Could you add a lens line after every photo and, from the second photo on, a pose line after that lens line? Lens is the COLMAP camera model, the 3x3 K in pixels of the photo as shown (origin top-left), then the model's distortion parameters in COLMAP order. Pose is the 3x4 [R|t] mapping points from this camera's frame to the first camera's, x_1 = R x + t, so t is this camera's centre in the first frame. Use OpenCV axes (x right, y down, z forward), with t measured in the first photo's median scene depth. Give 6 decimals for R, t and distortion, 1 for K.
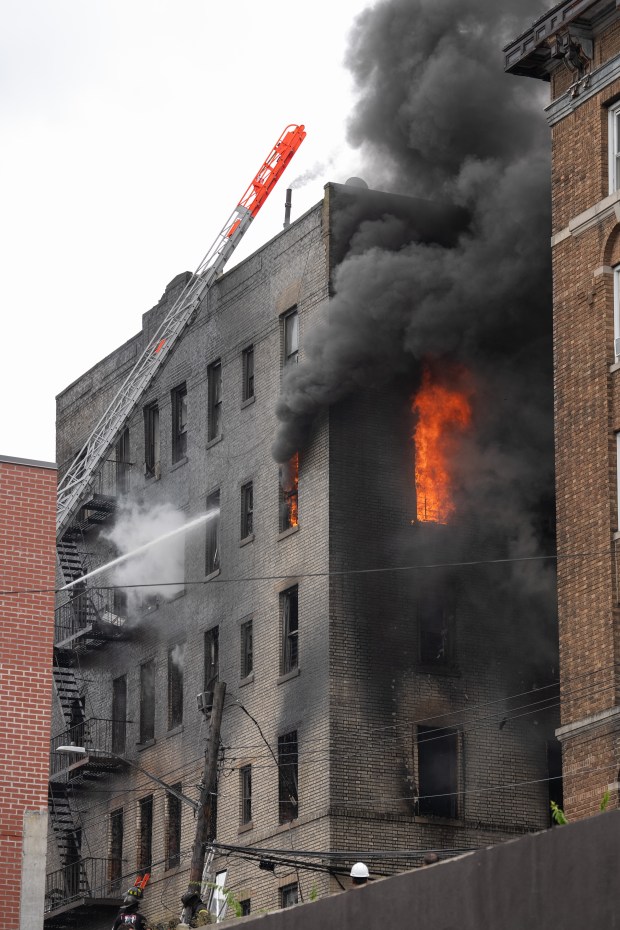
lens RADIAL K [[3527.4, 0, 310.0], [0, 3527.4, 465.0], [0, 0, 1]] dist [1.063678, 3.290624]
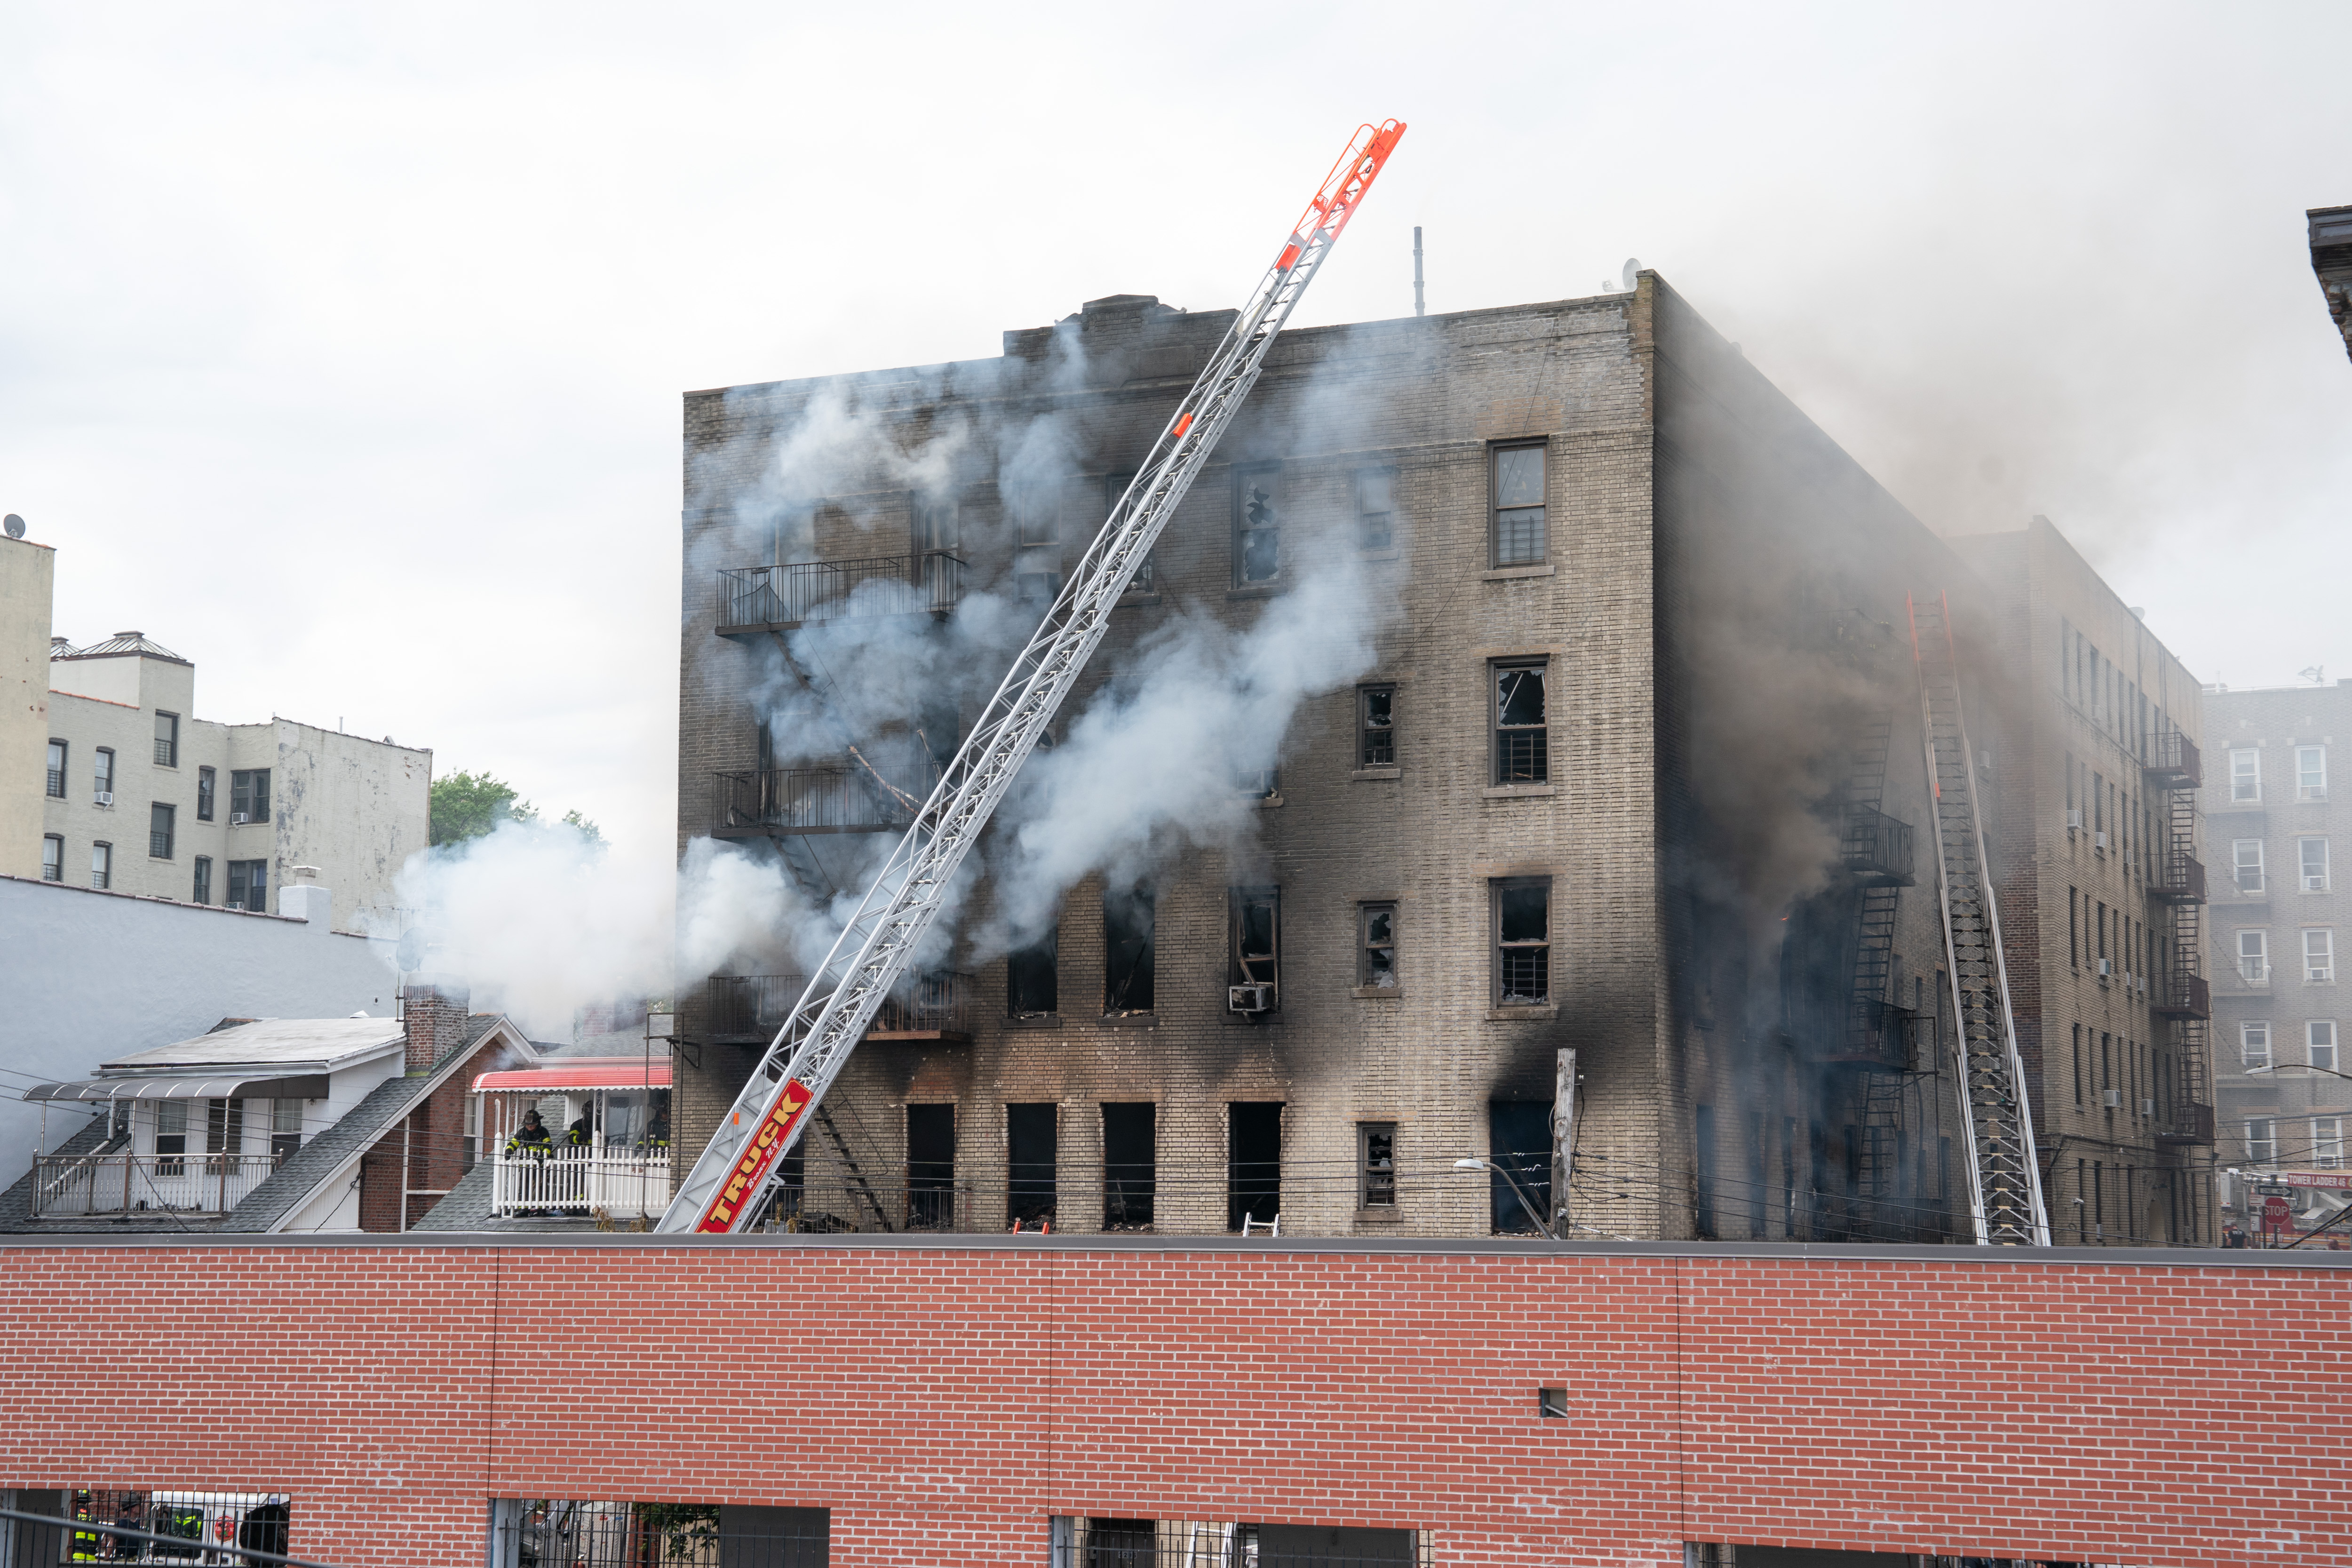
lens RADIAL K [[3588.7, 0, 1136.1], [0, 3588.7, 790.3], [0, 0, 1]] dist [0.173969, 0.069948]
pose [[0.764666, 0.082188, 0.639165, -0.562698], [-0.187301, 0.977361, 0.098403, -0.038526], [-0.616608, -0.194961, 0.762748, 0.611857]]
